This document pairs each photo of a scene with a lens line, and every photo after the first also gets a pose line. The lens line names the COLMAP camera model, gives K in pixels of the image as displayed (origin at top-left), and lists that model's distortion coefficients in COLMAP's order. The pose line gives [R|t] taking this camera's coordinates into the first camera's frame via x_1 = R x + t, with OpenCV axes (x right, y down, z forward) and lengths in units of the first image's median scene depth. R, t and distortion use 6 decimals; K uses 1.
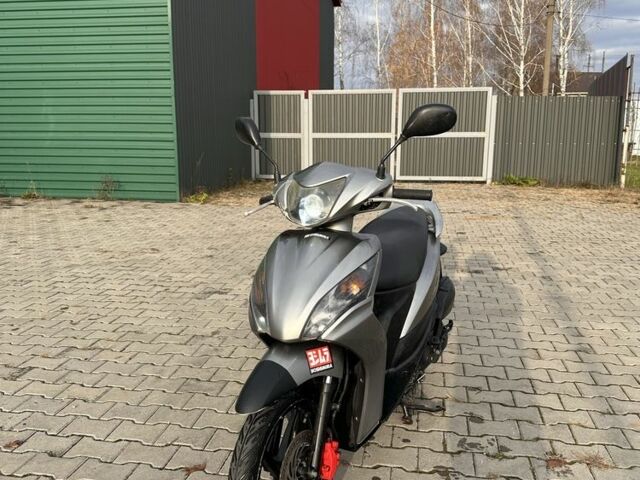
lens RADIAL K [[597.9, 0, 316.4], [0, 597.9, 237.3], [0, 0, 1]] dist [0.132303, -0.232503]
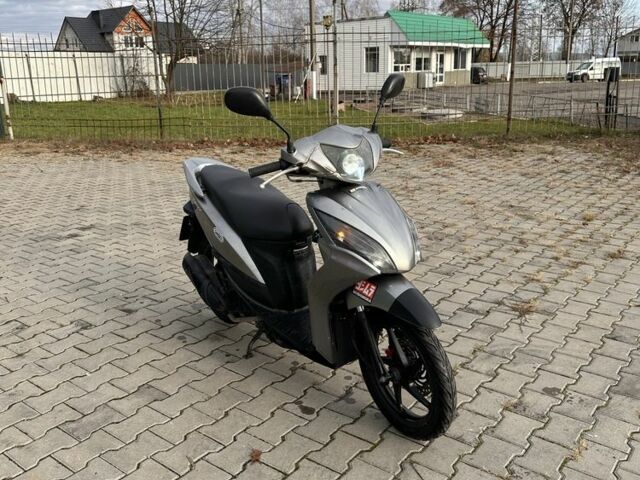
lens RADIAL K [[597.9, 0, 316.4], [0, 597.9, 237.3], [0, 0, 1]] dist [0.132303, -0.232503]
pose [[0.472286, -0.245328, 0.846617, -0.675339], [0.178086, 0.967237, 0.180935, -0.085445], [-0.863268, 0.065317, 0.500502, 0.317140]]
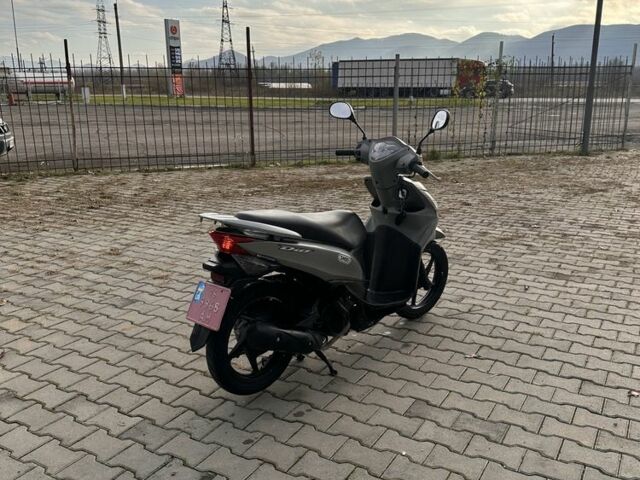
lens RADIAL K [[597.9, 0, 316.4], [0, 597.9, 237.3], [0, 0, 1]] dist [0.132303, -0.232503]
pose [[-0.936016, -0.082501, 0.342151, -0.244174], [0.069022, 0.910234, 0.408302, -0.365472], [-0.345122, 0.405794, -0.846299, 1.698645]]
